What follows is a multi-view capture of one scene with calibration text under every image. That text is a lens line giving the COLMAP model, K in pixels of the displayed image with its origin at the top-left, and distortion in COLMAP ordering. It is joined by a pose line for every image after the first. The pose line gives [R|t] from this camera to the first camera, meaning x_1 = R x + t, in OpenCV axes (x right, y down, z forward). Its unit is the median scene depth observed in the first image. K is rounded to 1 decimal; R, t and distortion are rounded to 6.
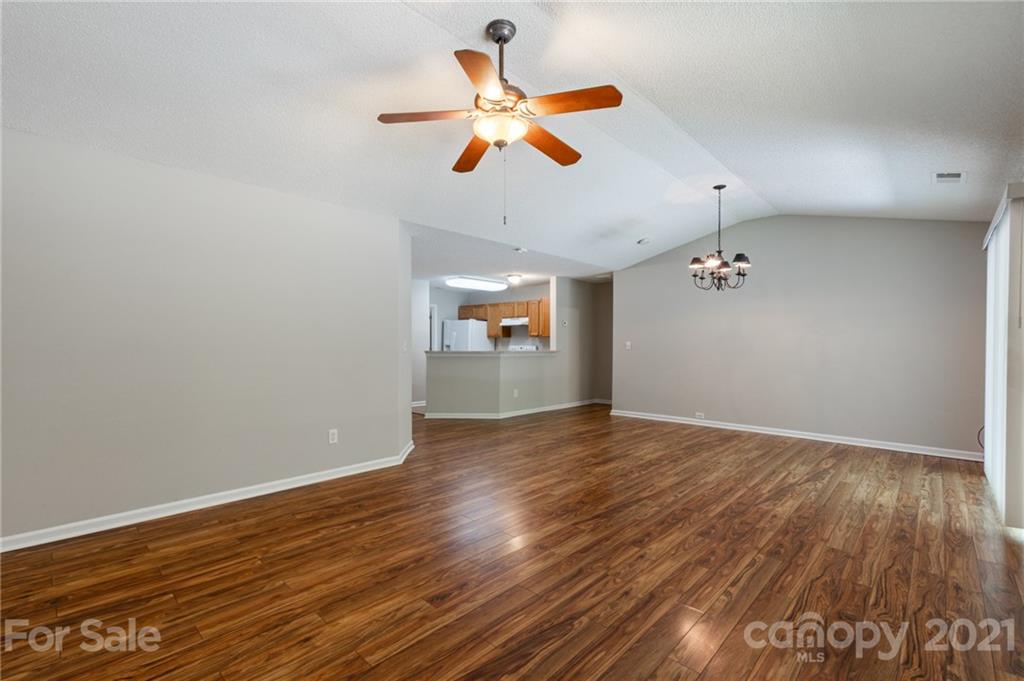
lens RADIAL K [[450.8, 0, 507.3], [0, 450.8, 345.5], [0, 0, 1]] dist [-0.001206, -0.000426]
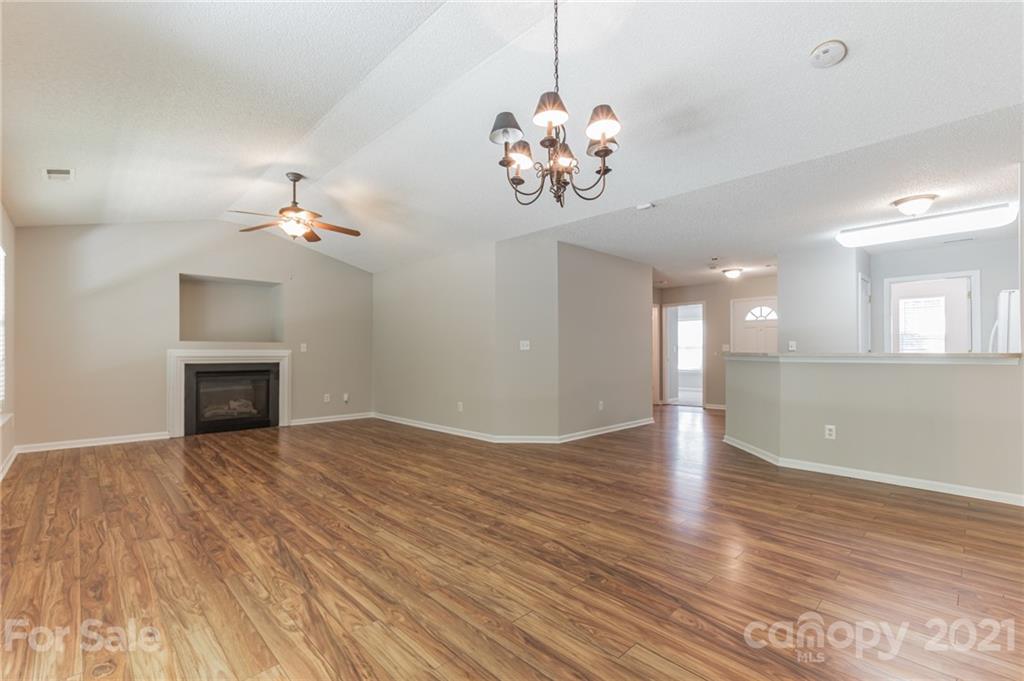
lens RADIAL K [[450.8, 0, 507.4], [0, 450.8, 345.7], [0, 0, 1]] dist [-0.001206, -0.000426]
pose [[-0.043912, -0.012649, -0.998955, 1.430923], [0.002984, 0.999914, -0.012792, 0.015884], [0.999031, -0.003543, -0.043870, 1.531727]]
